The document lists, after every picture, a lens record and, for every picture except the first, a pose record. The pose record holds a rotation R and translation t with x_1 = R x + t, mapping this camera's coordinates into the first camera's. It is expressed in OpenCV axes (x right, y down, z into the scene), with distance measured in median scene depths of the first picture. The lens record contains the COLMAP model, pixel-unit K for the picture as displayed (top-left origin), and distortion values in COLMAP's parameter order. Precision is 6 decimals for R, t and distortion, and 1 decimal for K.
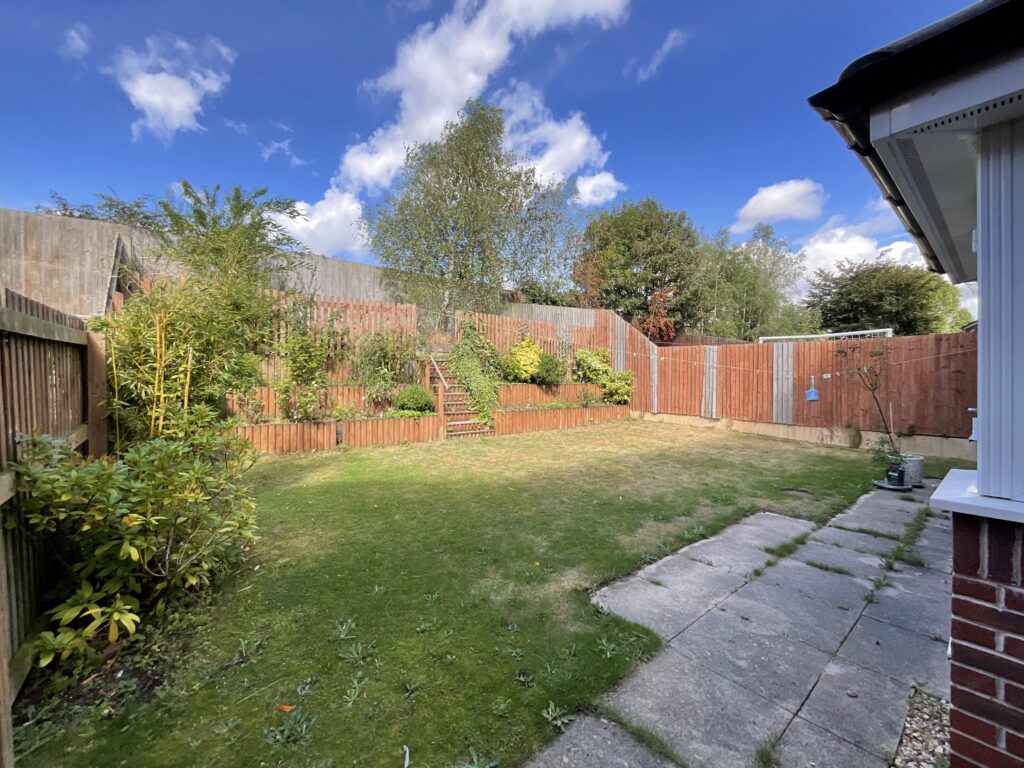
lens RADIAL K [[411.6, 0, 511.6], [0, 411.6, 385.6], [0, 0, 1]] dist [-0.001514, 0.000054]
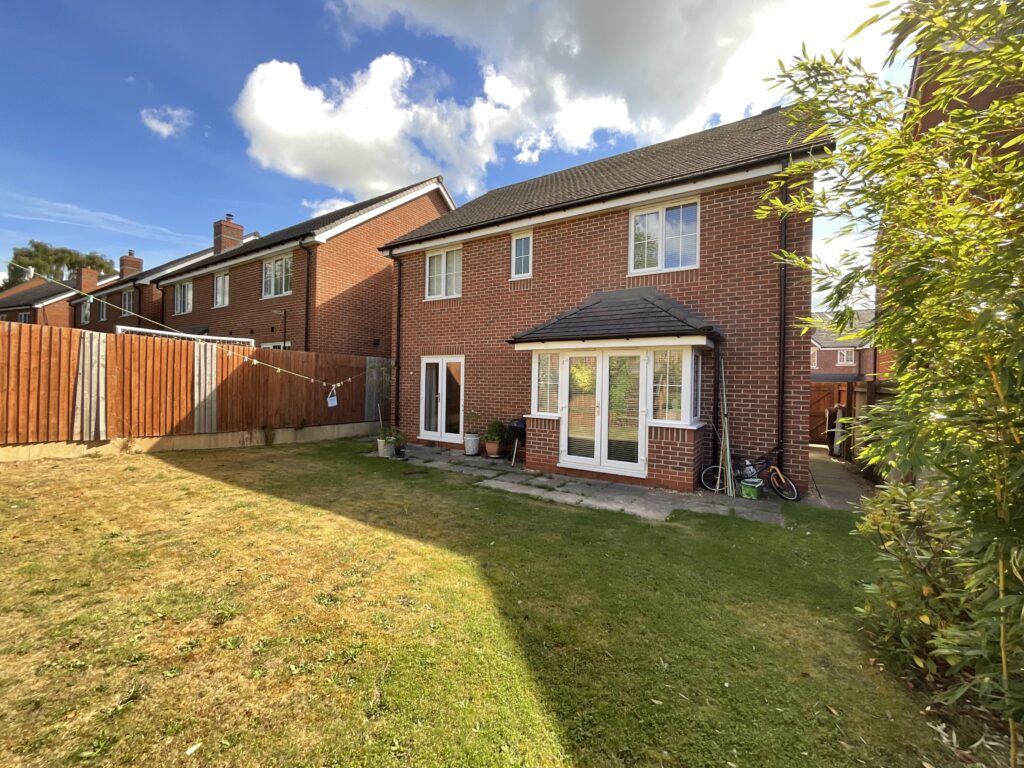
lens RADIAL K [[411.6, 0, 508.9], [0, 411.6, 383.2], [0, 0, 1]] dist [-0.001514, 0.000054]
pose [[-0.294591, -0.007283, 0.955596, -0.396148], [-0.010392, 0.999936, 0.004418, -0.027682], [-0.955567, -0.008630, -0.294648, 0.640705]]
